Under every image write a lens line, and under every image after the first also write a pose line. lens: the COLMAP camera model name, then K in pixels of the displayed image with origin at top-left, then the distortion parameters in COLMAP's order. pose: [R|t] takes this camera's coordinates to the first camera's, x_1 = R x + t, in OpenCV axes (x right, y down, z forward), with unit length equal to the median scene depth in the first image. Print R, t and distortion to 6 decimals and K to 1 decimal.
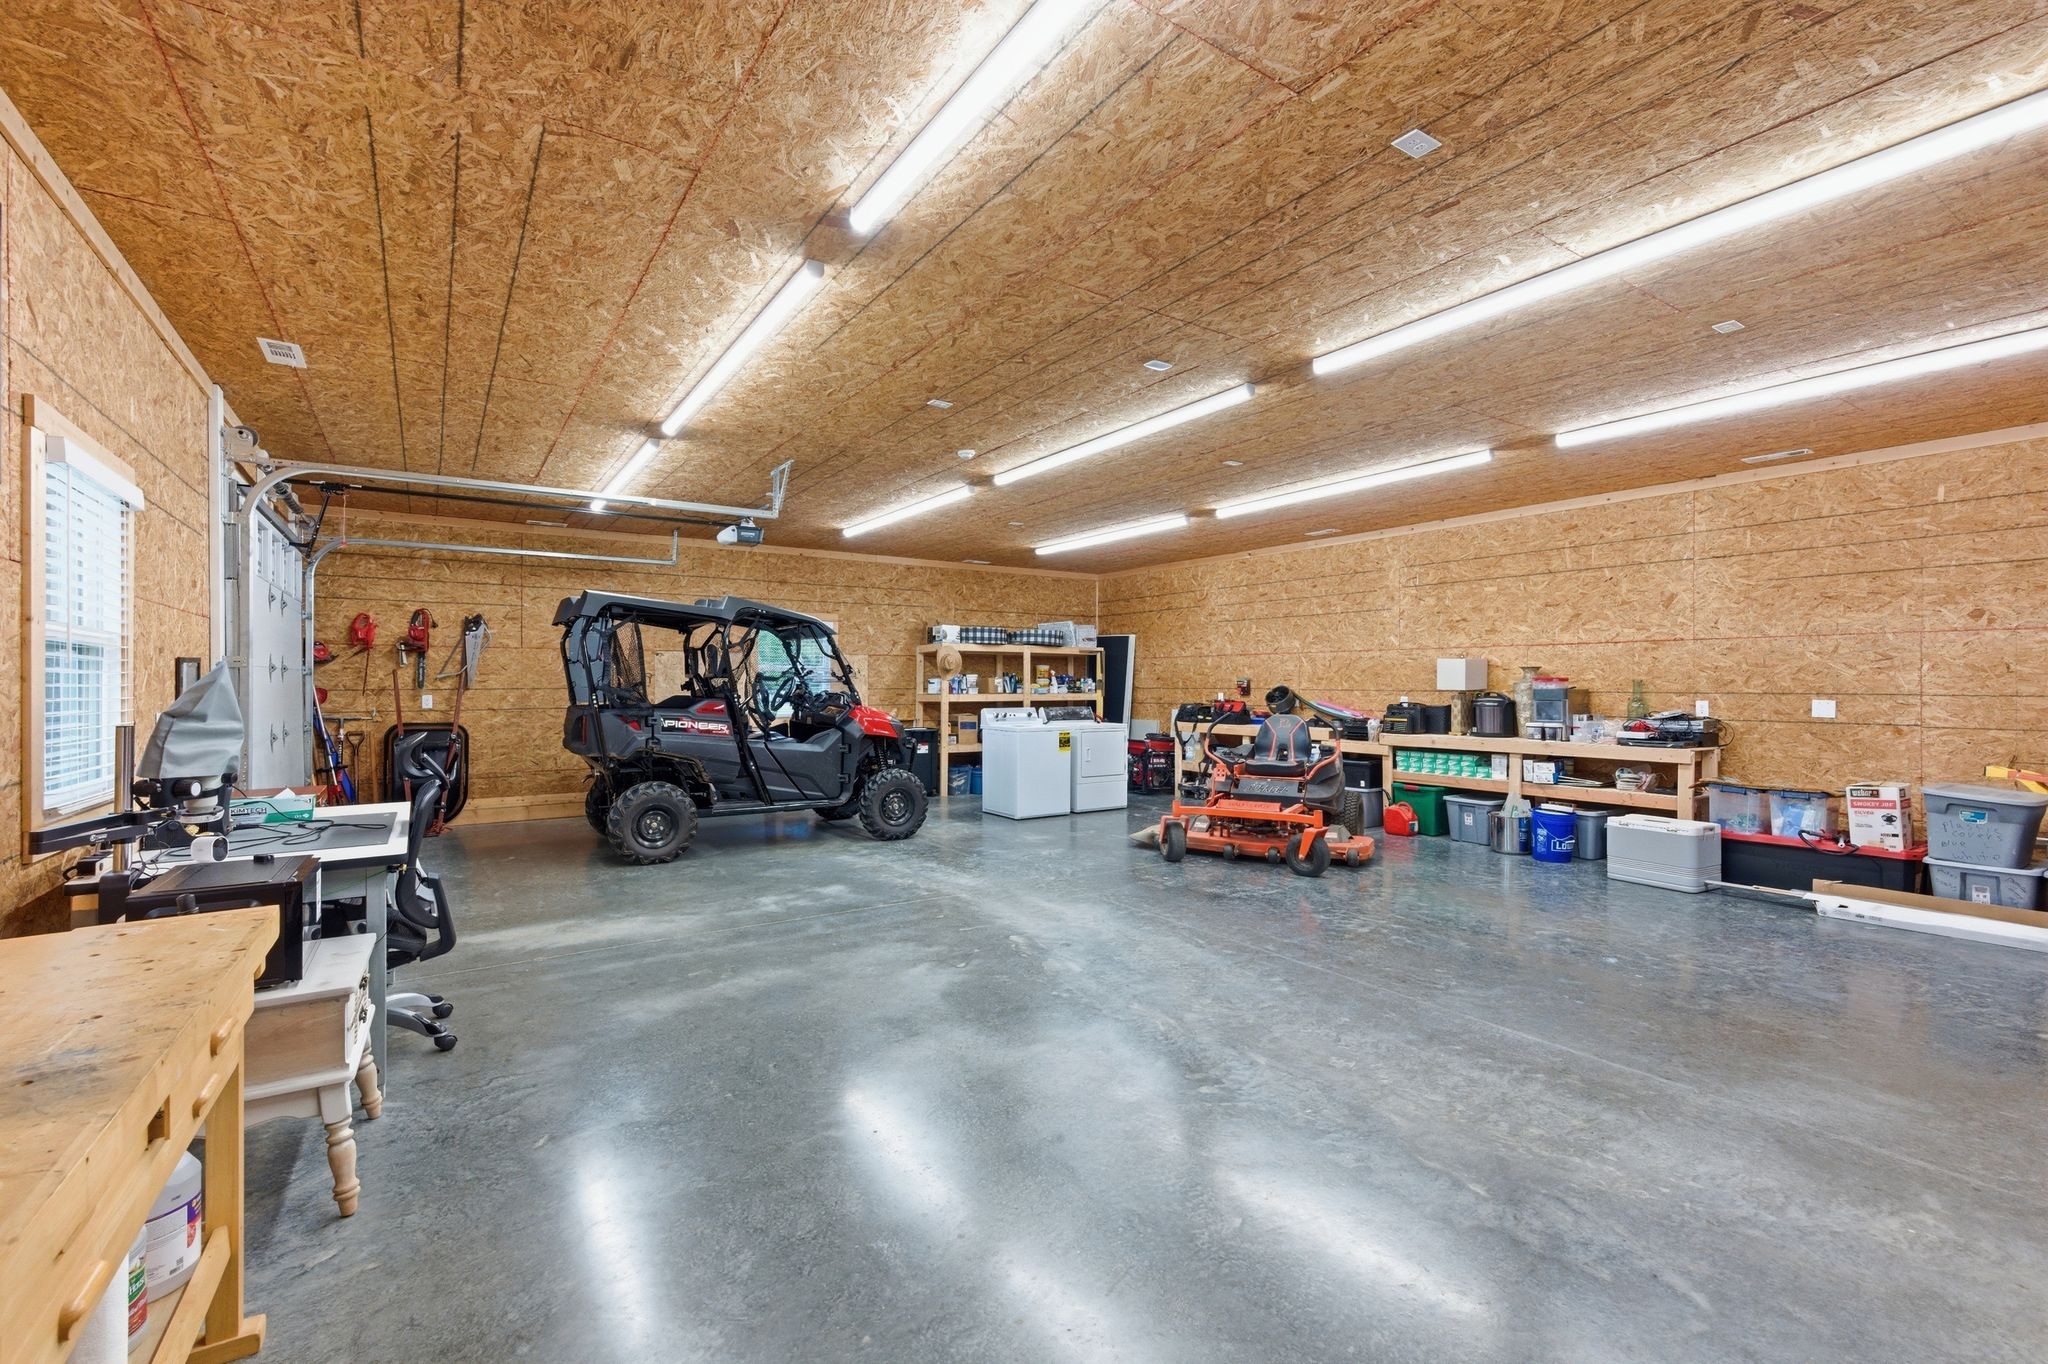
lens RADIAL K [[884.9, 0, 1024.0], [0, 884.9, 682.0], [0, 0, 1]] dist [0.008473, 0.000139]
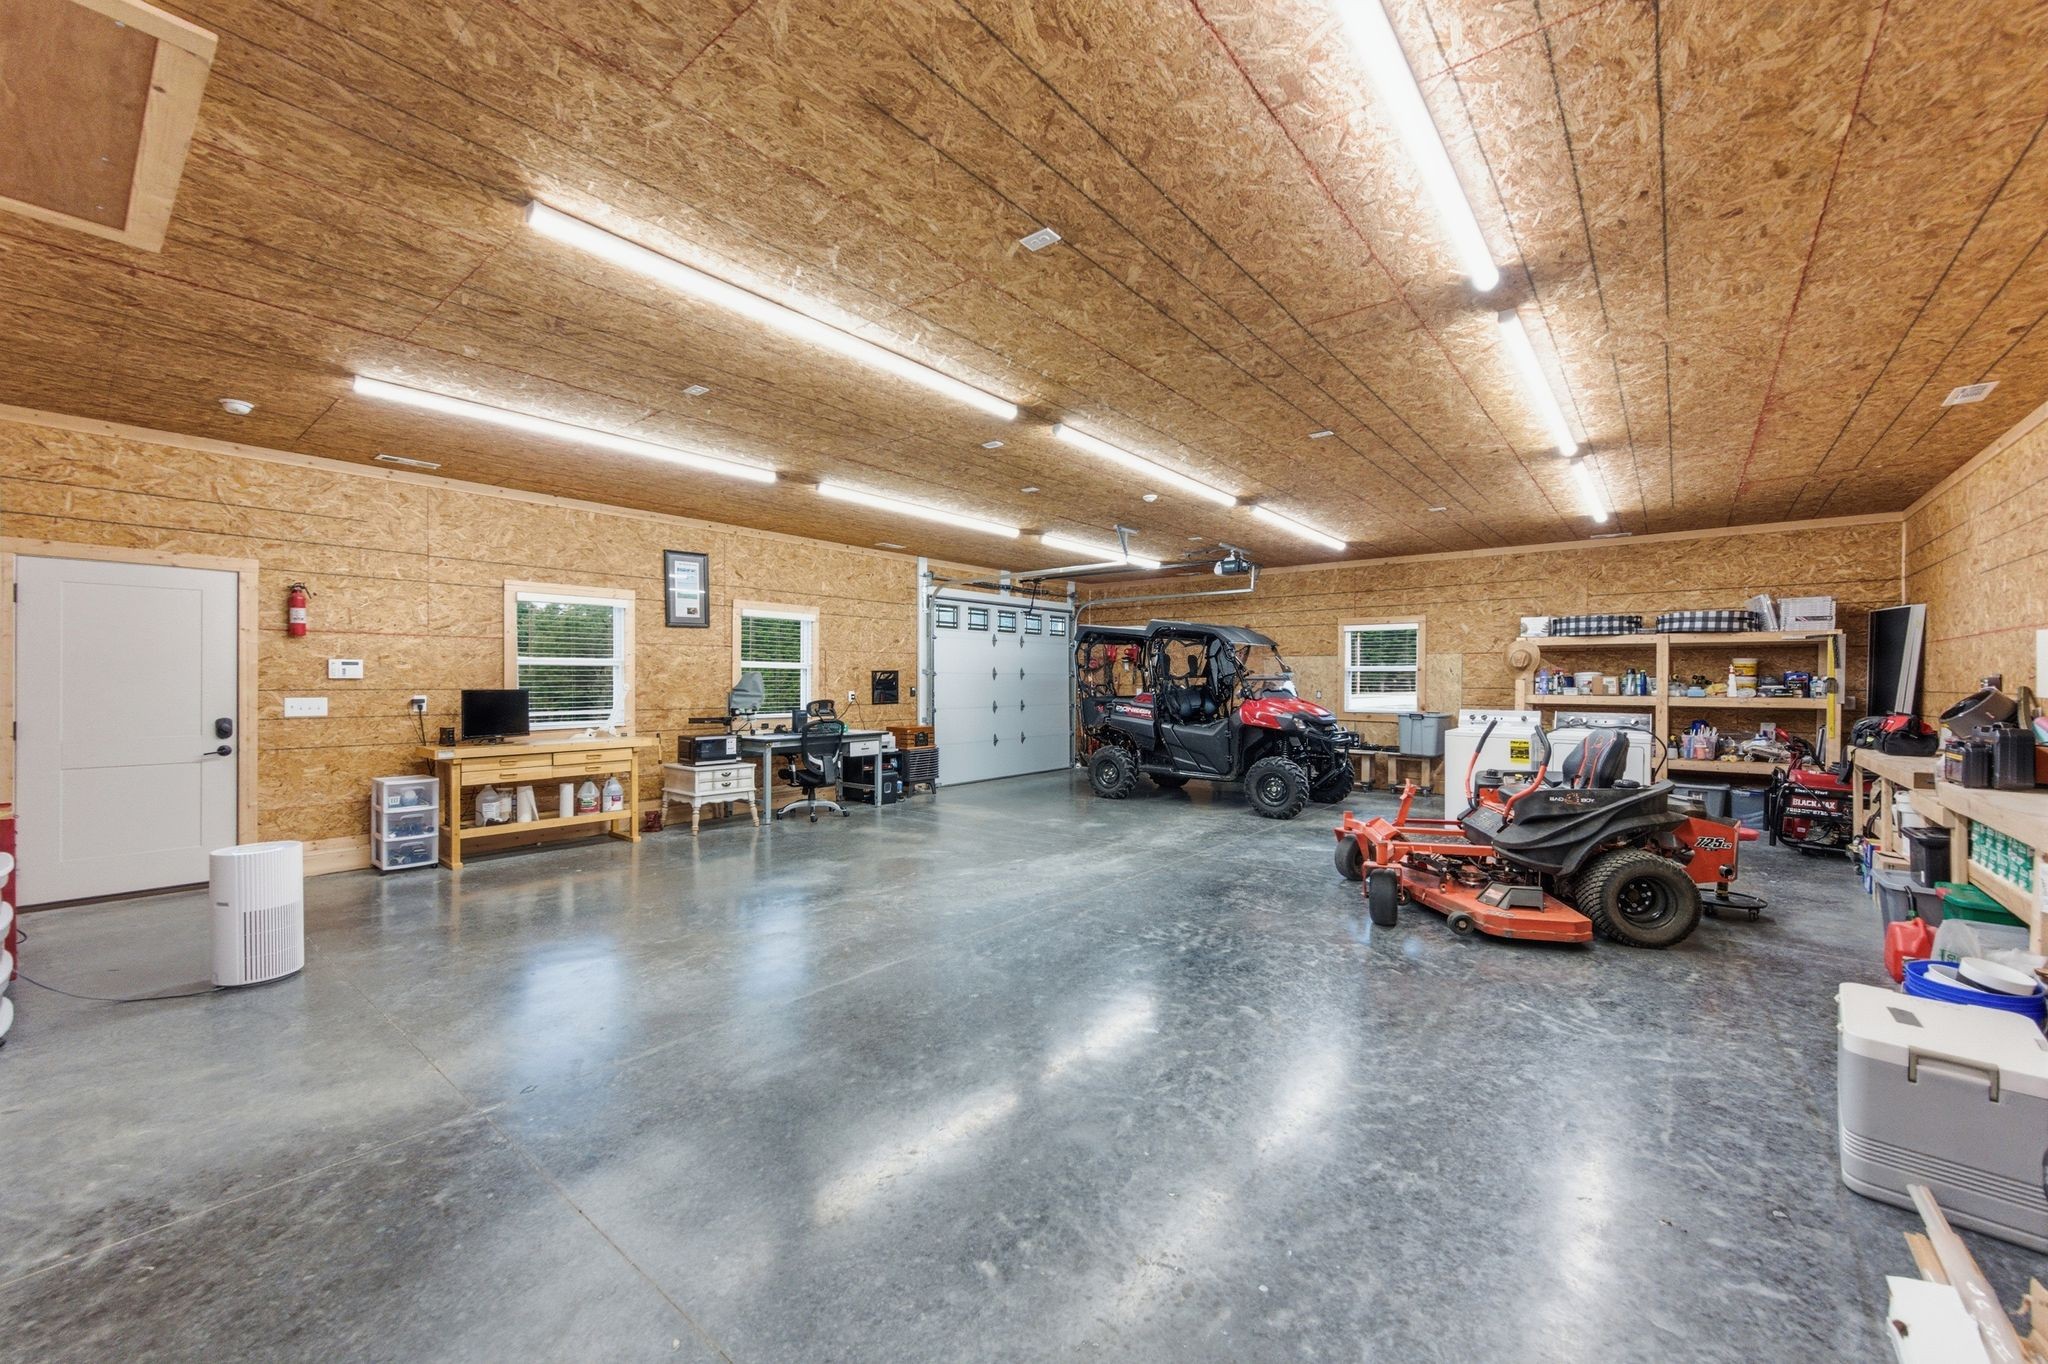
lens RADIAL K [[799.5, 0, 1024.0], [0, 799.5, 682.0], [0, 0, 1]] dist [-0.000542, -0.000020]
pose [[0.287214, 0.001927, -0.957865, 1.078144], [-0.002128, 0.999997, 0.001373, 0.001577], [0.957864, 0.001644, 0.287217, 0.565617]]
